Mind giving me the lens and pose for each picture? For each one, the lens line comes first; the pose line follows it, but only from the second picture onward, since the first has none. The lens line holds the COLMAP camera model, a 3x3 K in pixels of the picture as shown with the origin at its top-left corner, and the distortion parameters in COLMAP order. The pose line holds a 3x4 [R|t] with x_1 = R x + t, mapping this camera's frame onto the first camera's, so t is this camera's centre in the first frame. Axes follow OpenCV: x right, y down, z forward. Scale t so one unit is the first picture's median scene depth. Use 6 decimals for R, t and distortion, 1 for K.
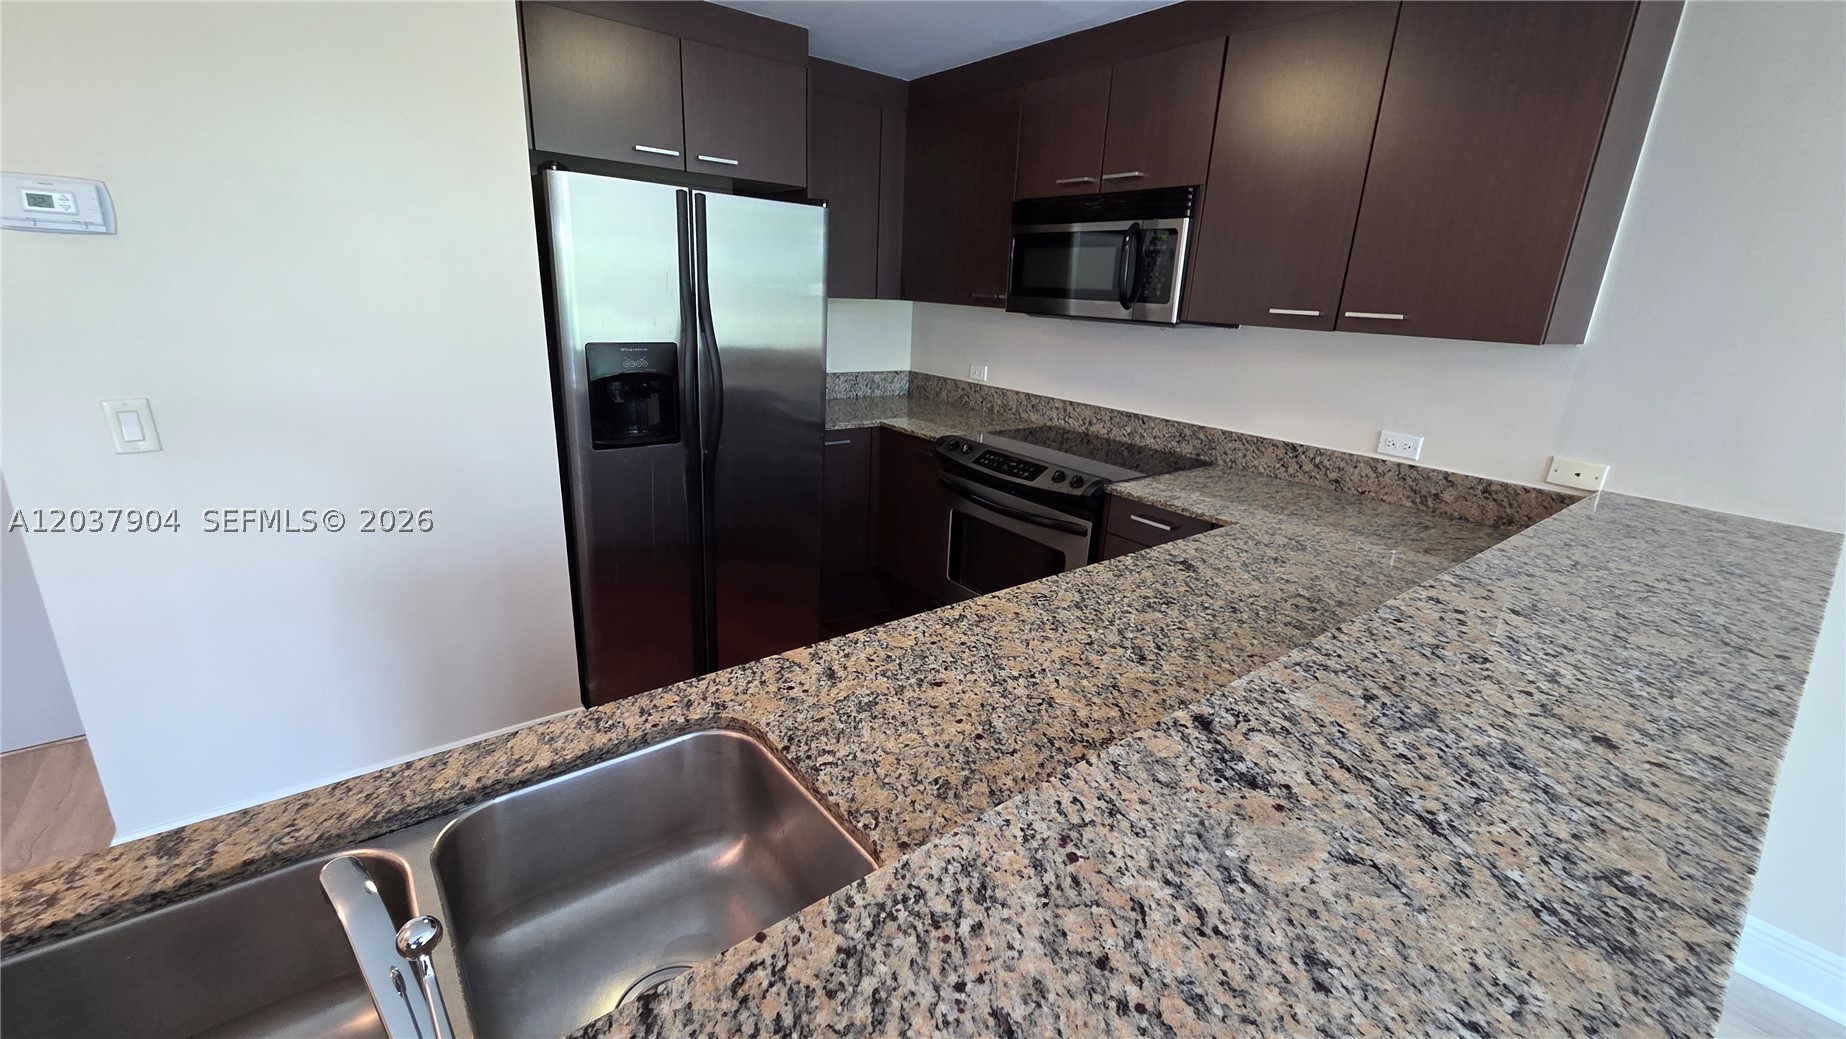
lens RADIAL K [[756.8, 0, 920.1], [0, 756.8, 517.3], [0, 0, 1]] dist [0.003982, -0.001137]
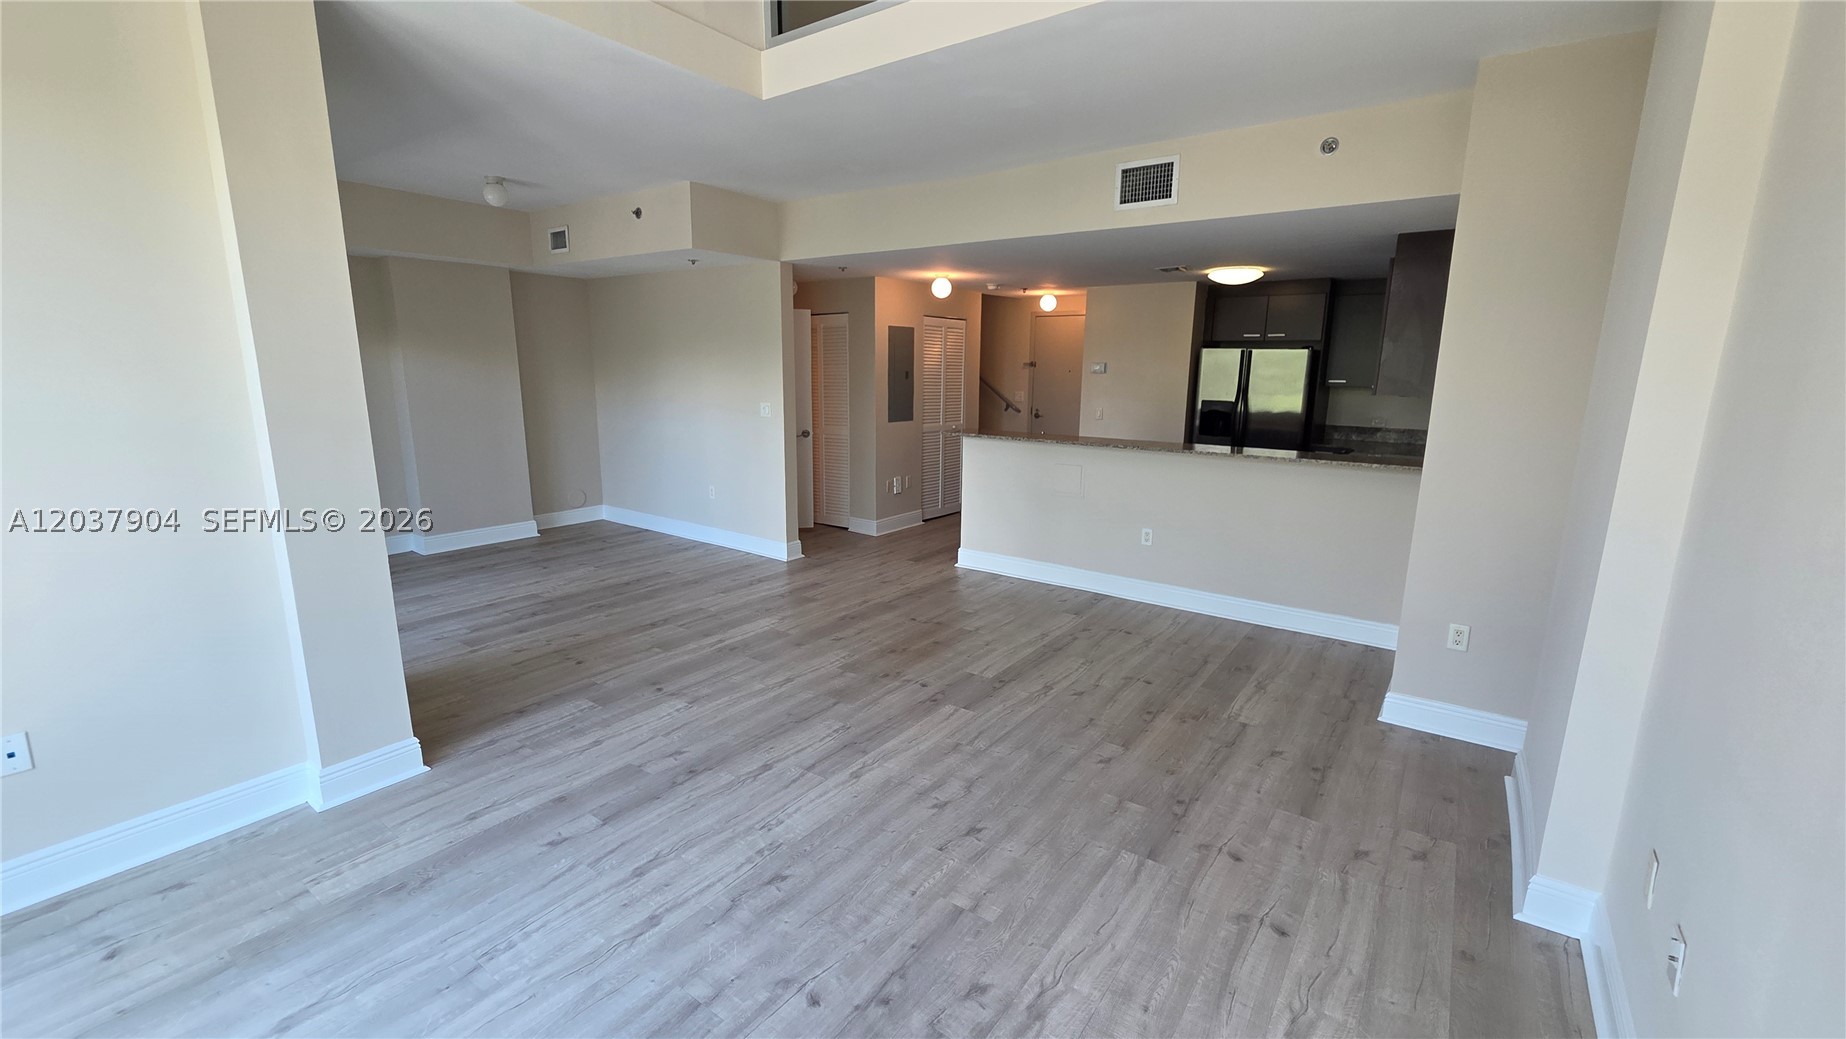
lens RADIAL K [[756.8, 0, 920.8], [0, 756.8, 515.3], [0, 0, 1]] dist [0.003982, -0.001137]
pose [[0.272001, 0.146065, -0.951147, 2.421626], [-0.279119, 0.957897, 0.067282, 0.359232], [0.920928, 0.247182, 0.301318, -0.943692]]
